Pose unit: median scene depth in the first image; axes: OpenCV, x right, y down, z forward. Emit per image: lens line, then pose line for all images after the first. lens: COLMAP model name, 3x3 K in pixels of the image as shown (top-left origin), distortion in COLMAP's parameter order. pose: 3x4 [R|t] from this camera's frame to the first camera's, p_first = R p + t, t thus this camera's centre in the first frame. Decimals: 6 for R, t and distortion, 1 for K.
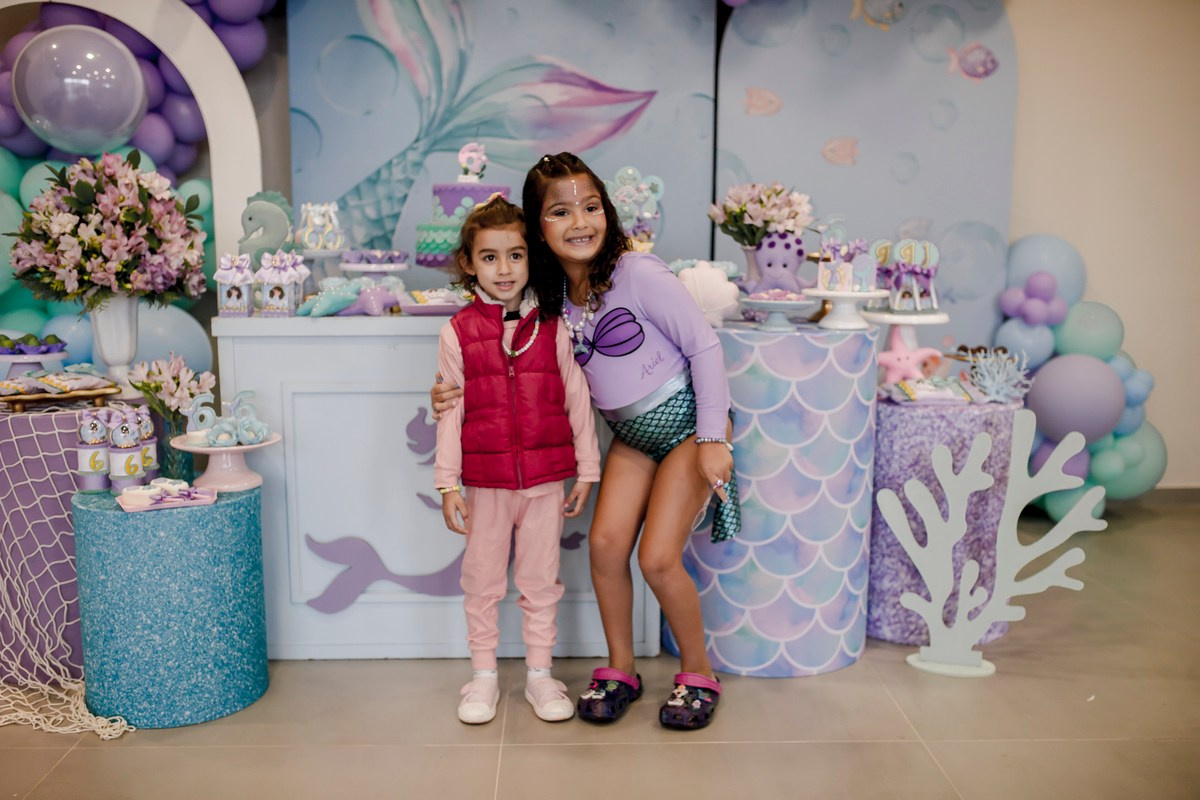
lens RADIAL K [[1145.3, 0, 595.5], [0, 1145.3, 398.2], [0, 0, 1]] dist [-0.035963, 0.000000]
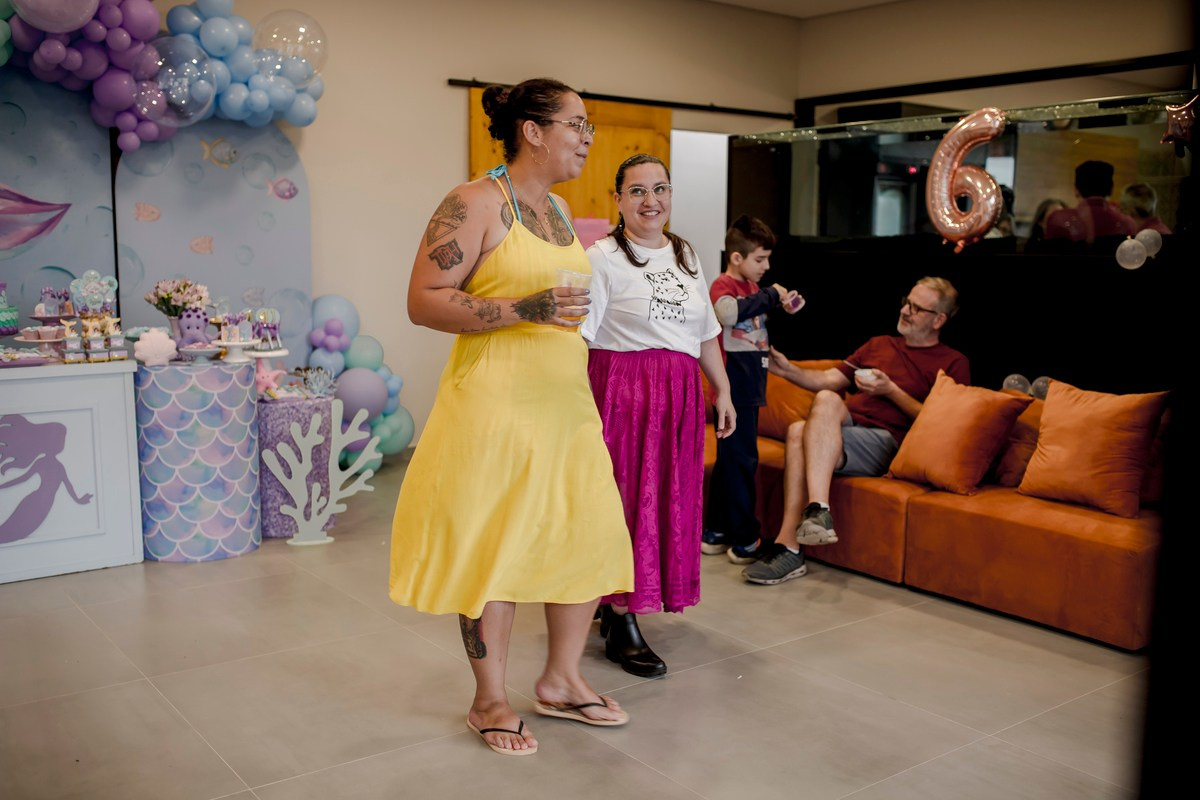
lens RADIAL K [[1145.3, 0, 597.9], [0, 1145.3, 399.3], [0, 0, 1]] dist [-0.035963, 0.000000]
pose [[0.816420, -0.075601, 0.572489, -0.332949], [0.084184, 0.996384, 0.011525, 0.023039], [-0.571290, 0.038786, 0.819831, -0.751995]]
